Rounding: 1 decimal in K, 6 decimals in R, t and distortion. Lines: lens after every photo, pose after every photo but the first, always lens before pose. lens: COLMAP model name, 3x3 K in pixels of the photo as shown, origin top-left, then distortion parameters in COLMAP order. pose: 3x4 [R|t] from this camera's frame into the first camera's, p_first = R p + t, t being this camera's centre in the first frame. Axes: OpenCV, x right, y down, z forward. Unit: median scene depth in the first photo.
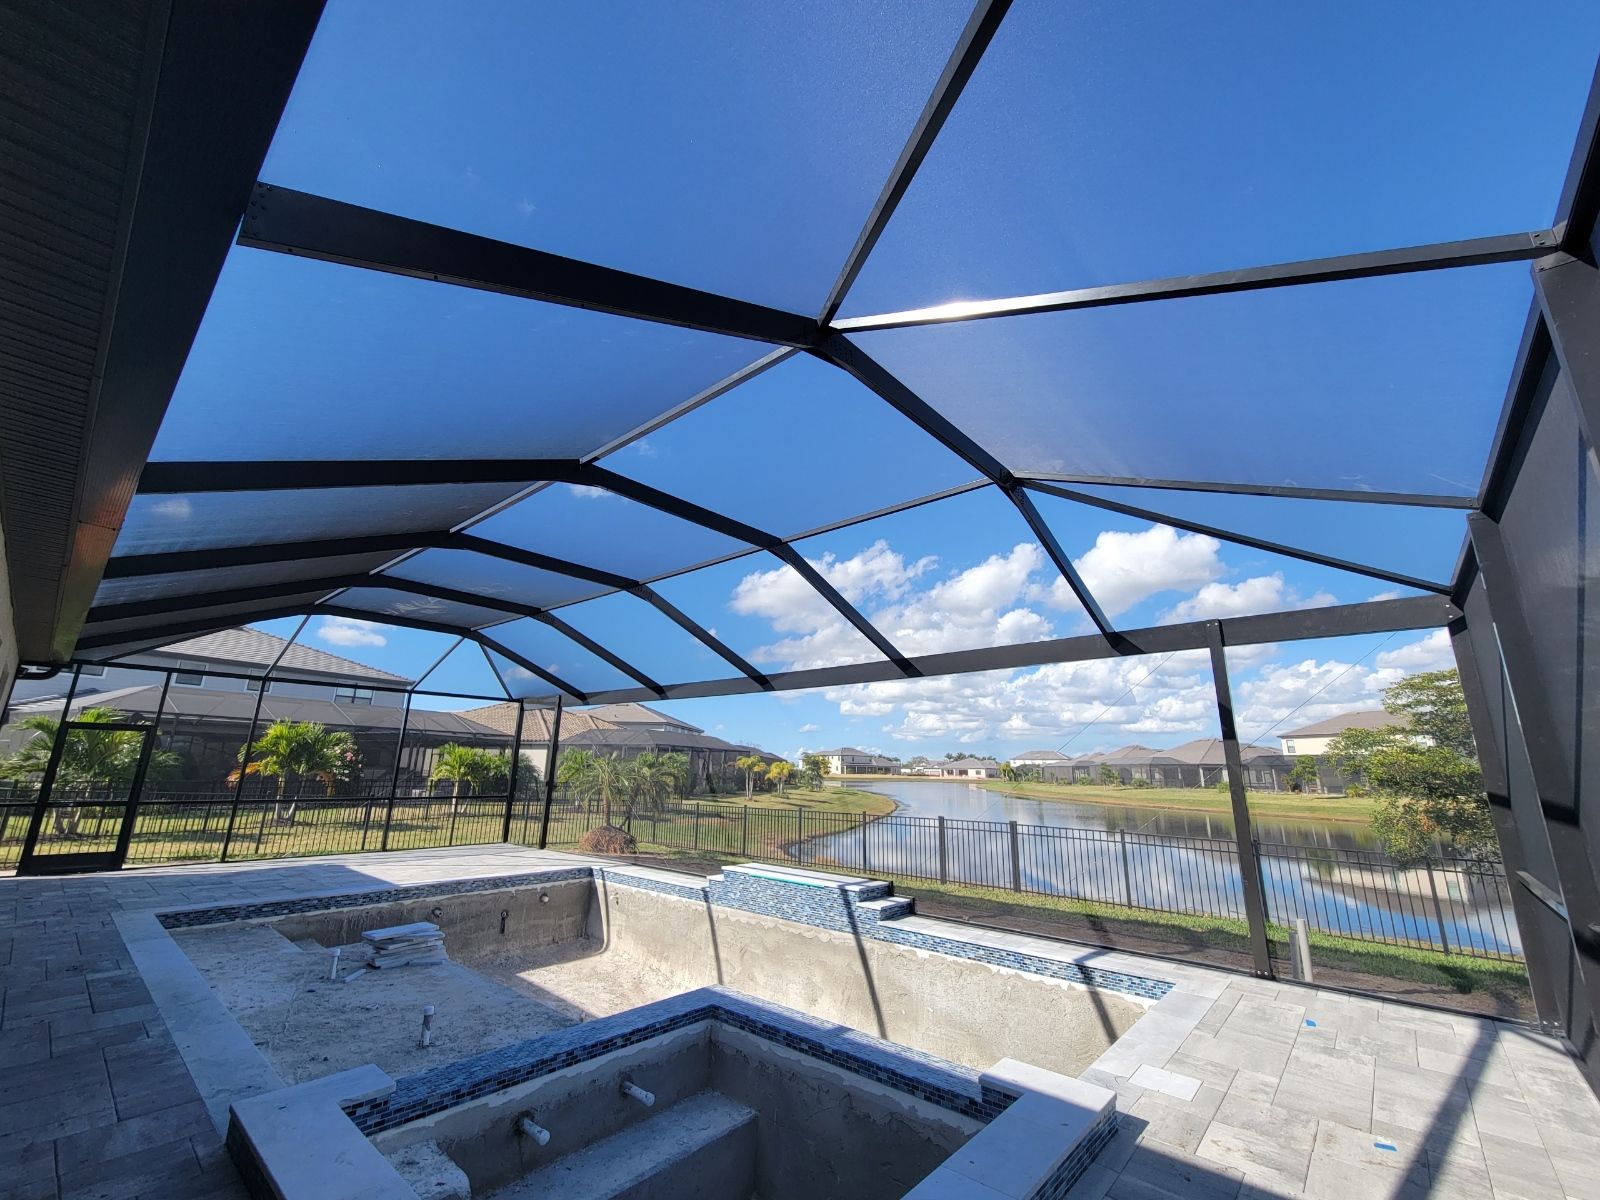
lens RADIAL K [[651.7, 0, 820.7], [0, 651.7, 592.1], [0, 0, 1]] dist [0.003147, -0.001943]
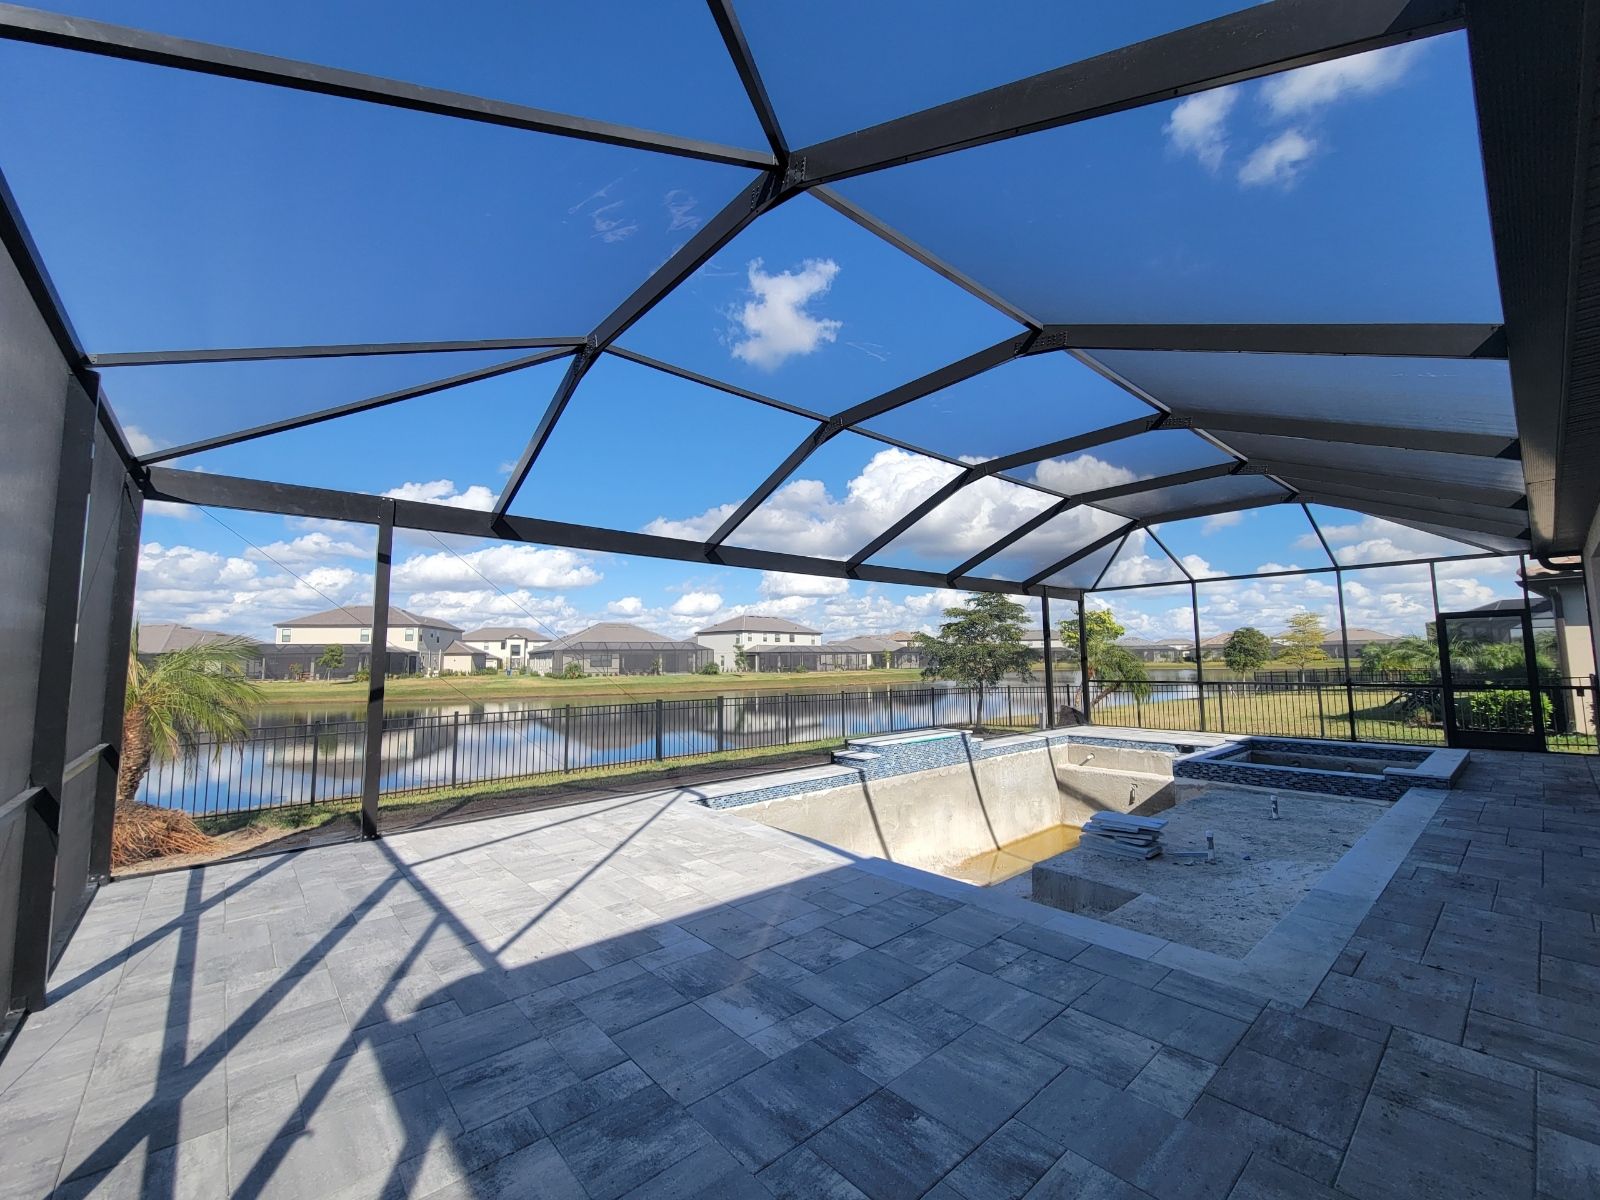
lens RADIAL K [[651.7, 0, 799.5], [0, 651.7, 601.9], [0, 0, 1]] dist [0.003147, -0.001943]
pose [[0.129917, 0.074958, 0.988687, -1.214631], [-0.249862, 0.967433, -0.040514, 0.279230], [-0.959526, -0.241772, 0.144415, 1.034334]]
